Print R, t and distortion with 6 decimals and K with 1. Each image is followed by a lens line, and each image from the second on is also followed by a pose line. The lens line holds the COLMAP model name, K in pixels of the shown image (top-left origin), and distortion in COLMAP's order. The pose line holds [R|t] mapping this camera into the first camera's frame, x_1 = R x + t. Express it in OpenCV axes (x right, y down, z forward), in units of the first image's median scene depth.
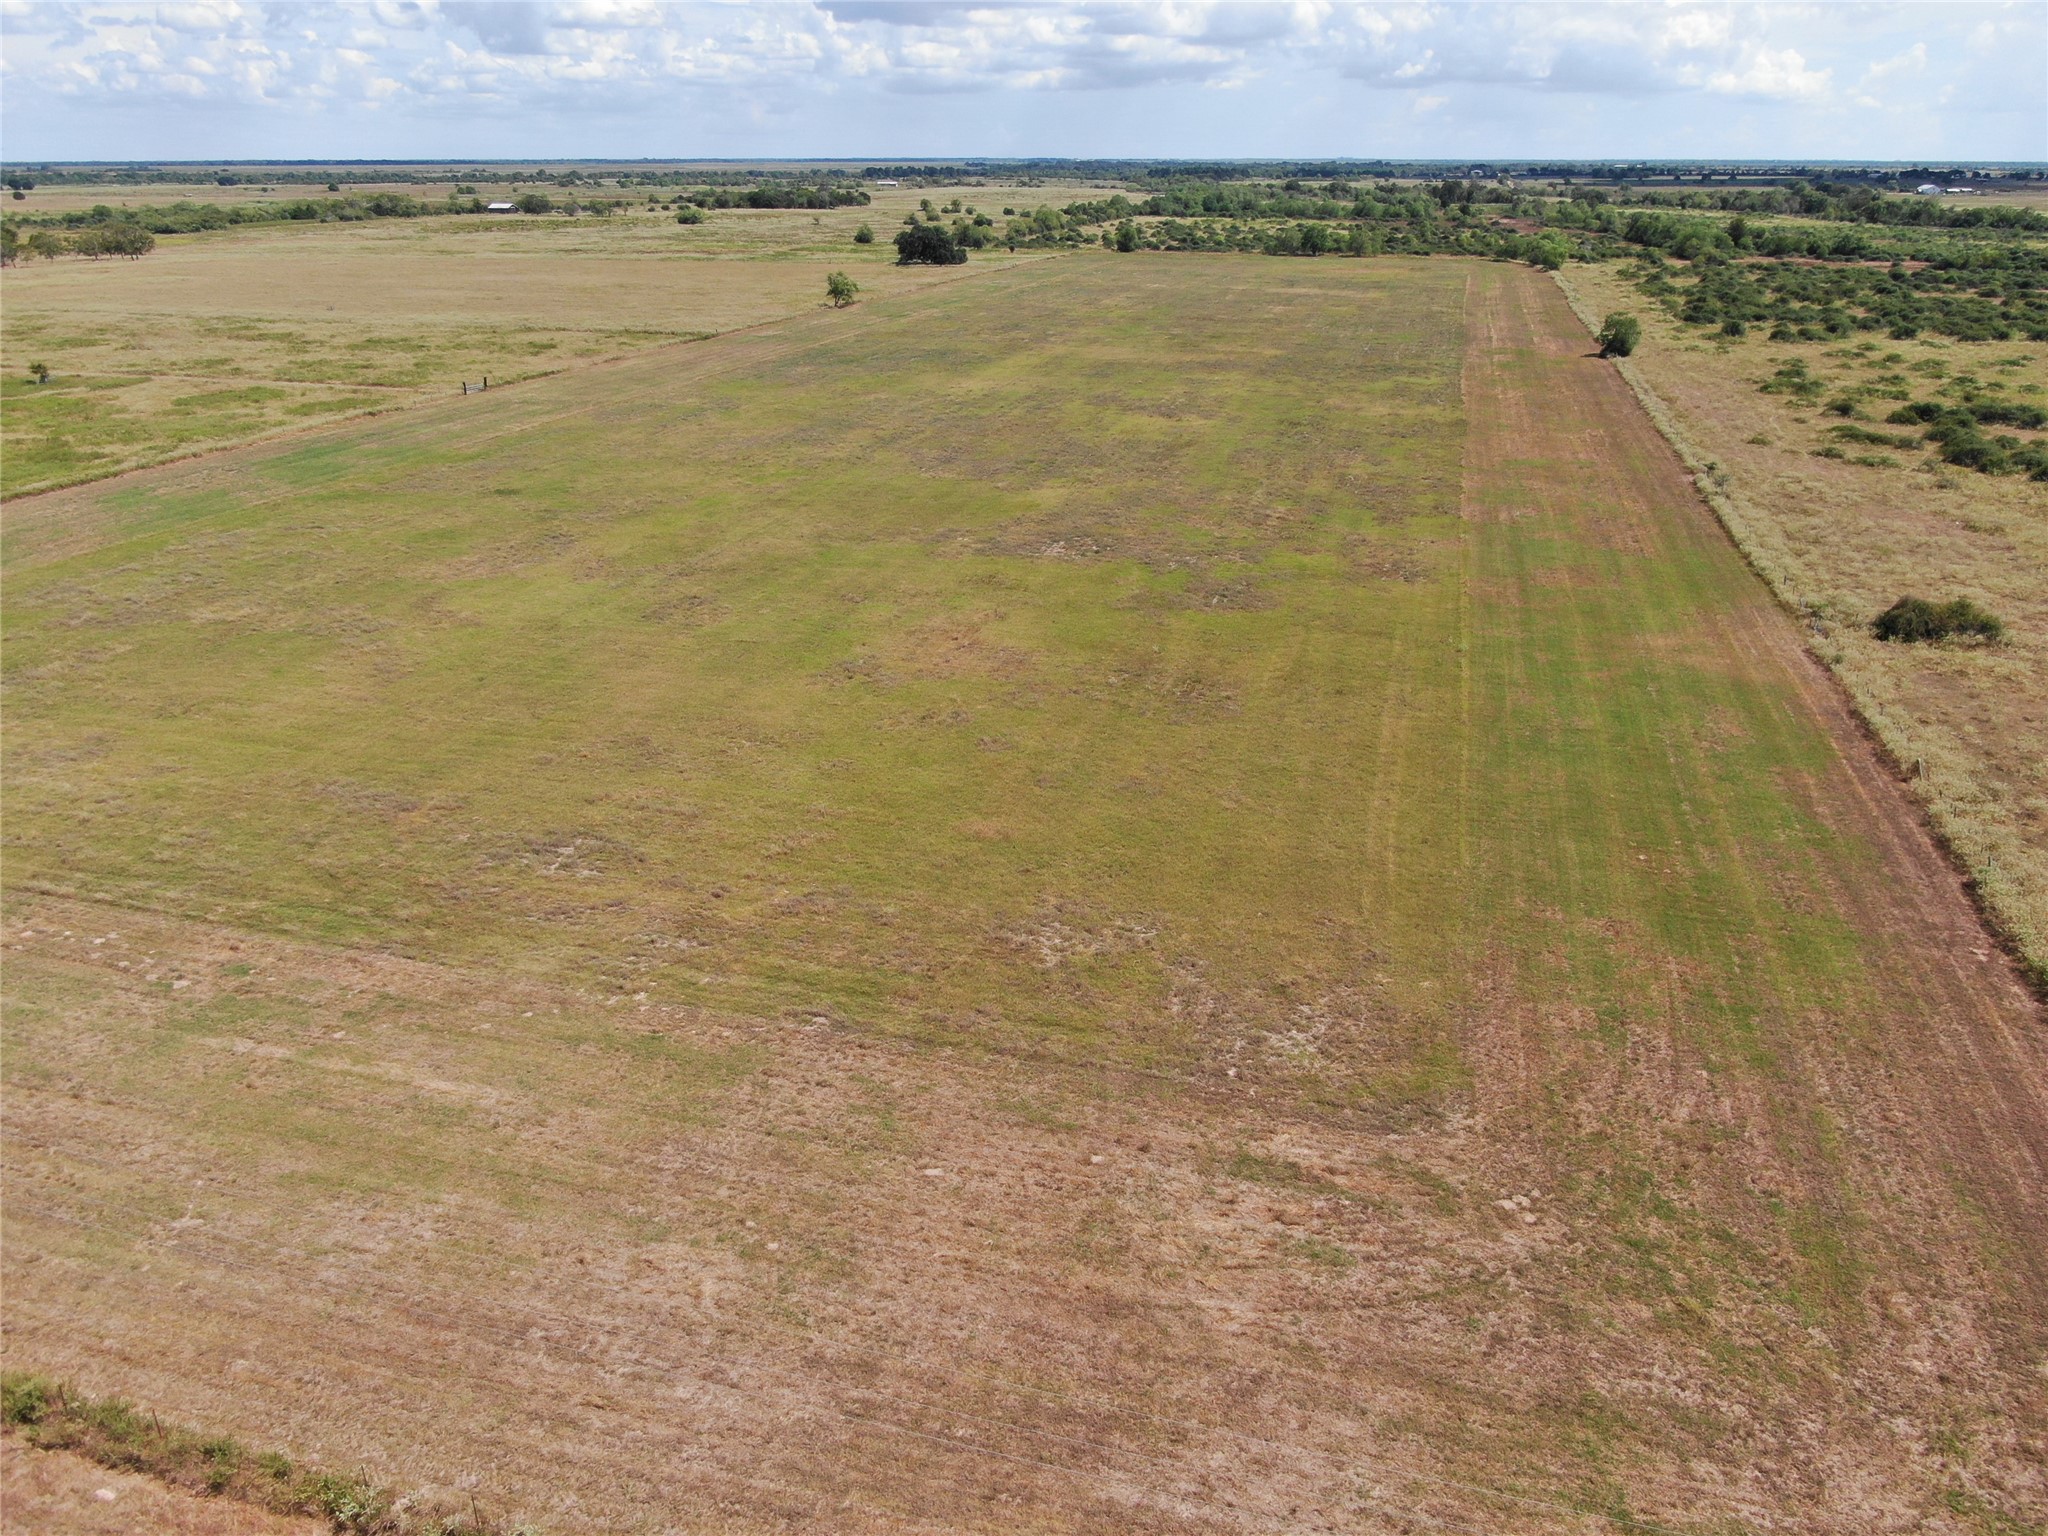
lens RADIAL K [[1475.6, 0, 1024.5], [0, 1475.6, 776.0], [0, 0, 1]] dist [-0.018110, 0.007234]
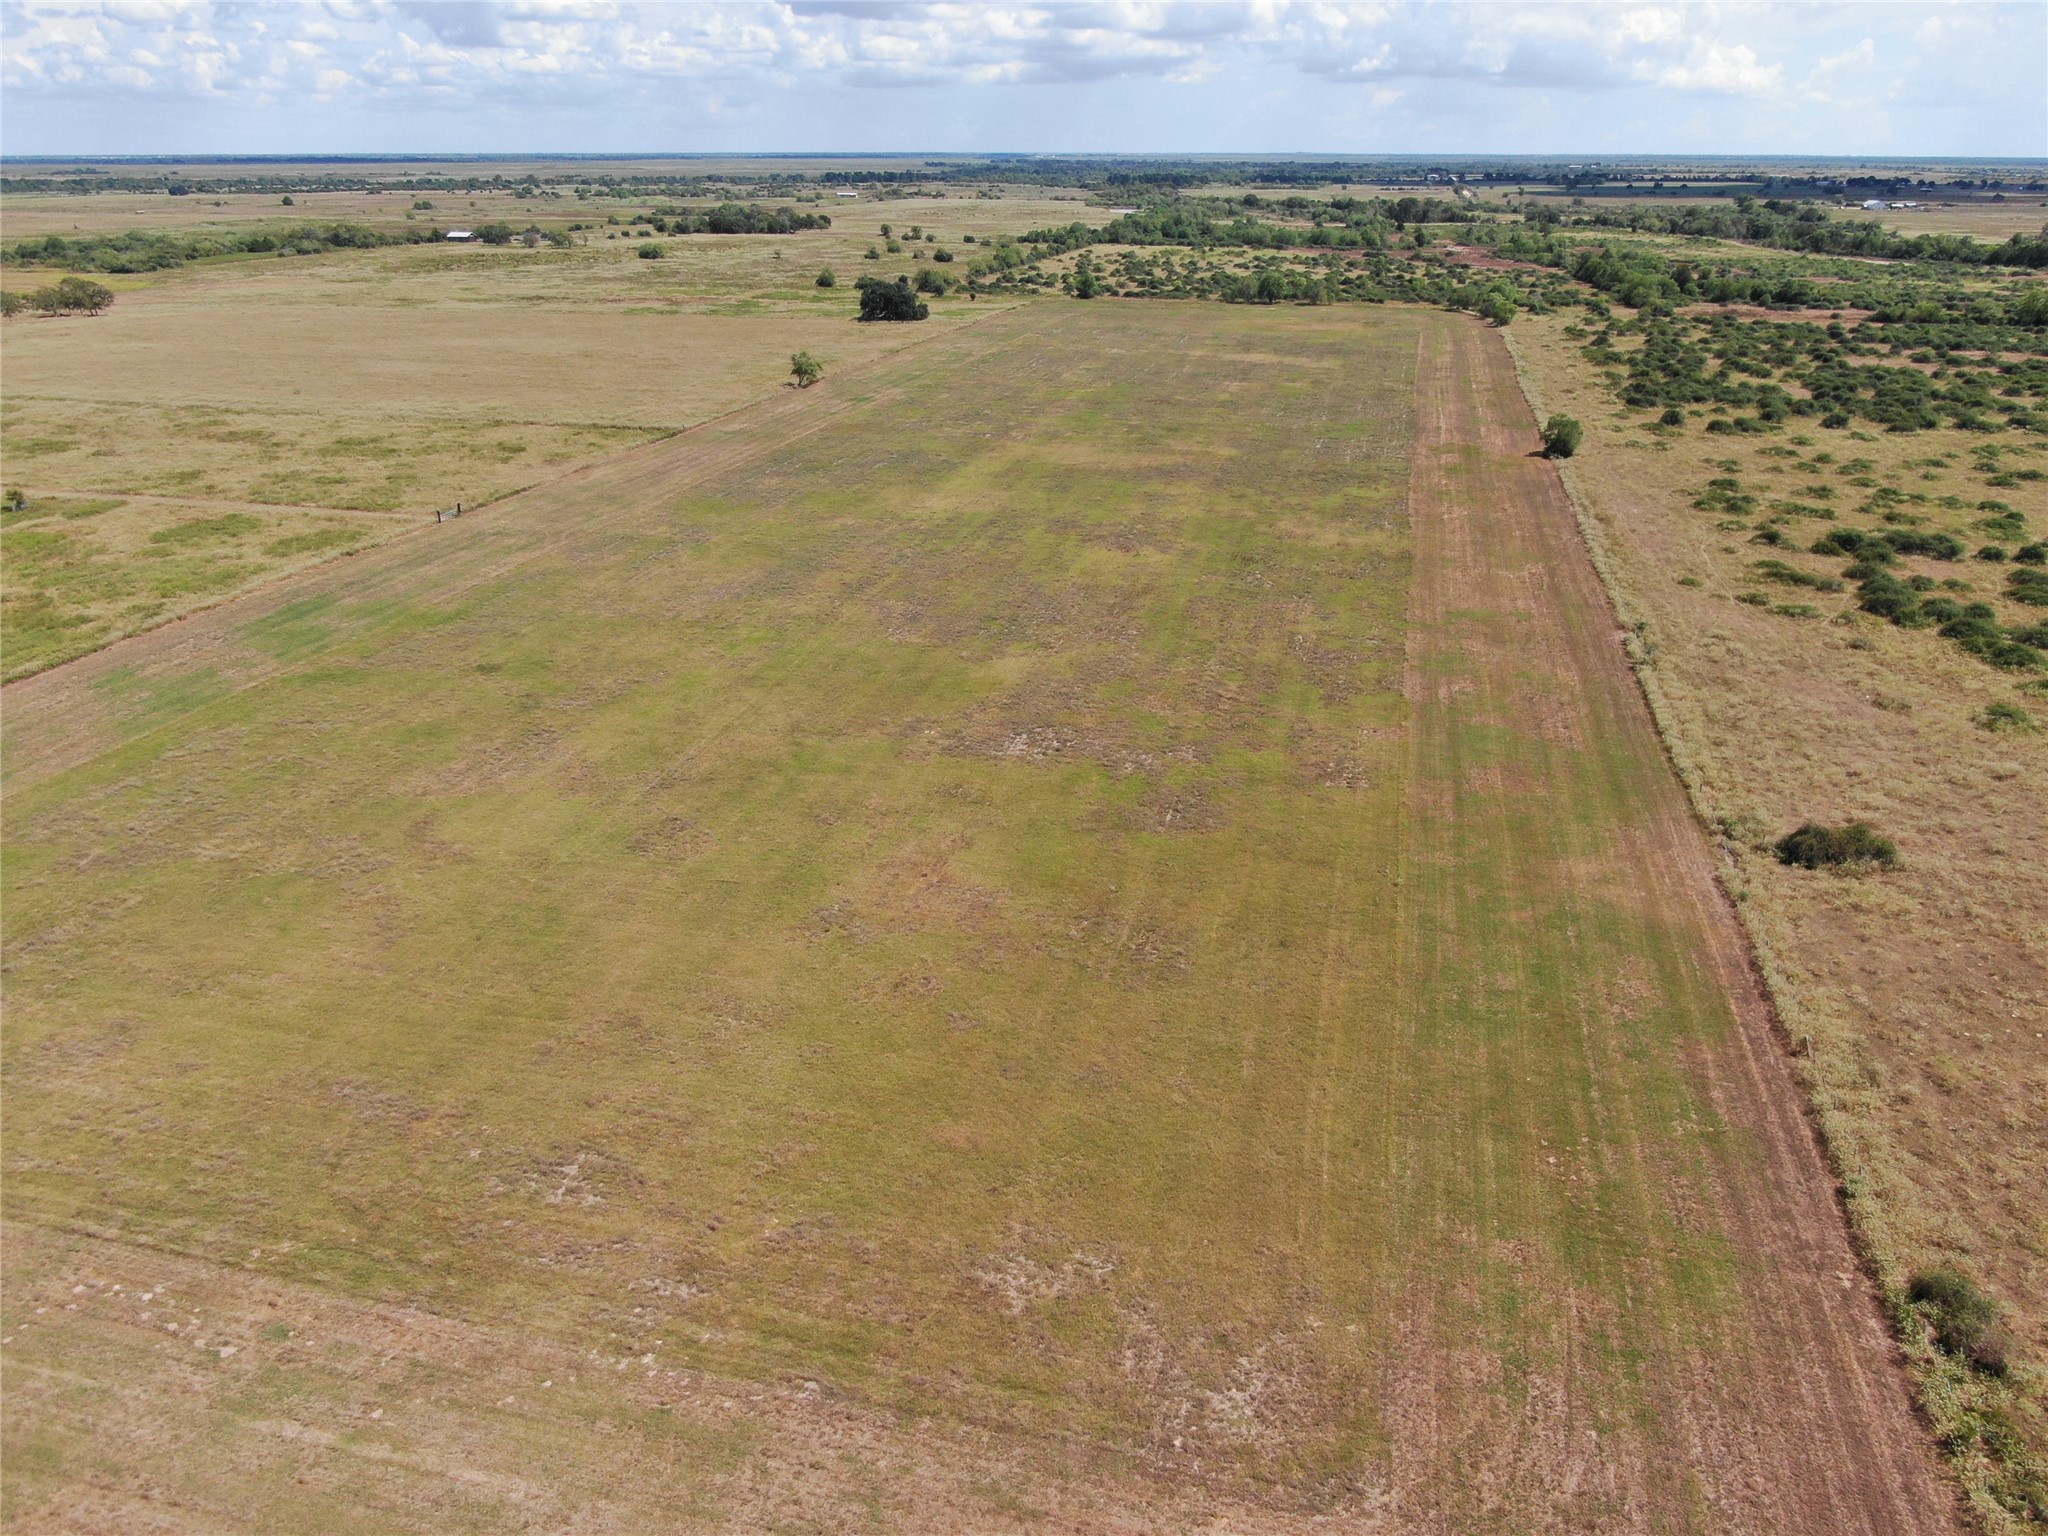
lens RADIAL K [[1475.6, 0, 1024.5], [0, 1475.6, 776.0], [0, 0, 1]] dist [-0.018110, 0.007234]
pose [[0.999677, -0.008288, 0.024036, 0.000011], [0.008193, 0.999958, 0.004045, -0.210948], [-0.024069, -0.003847, 0.999703, -0.081417]]
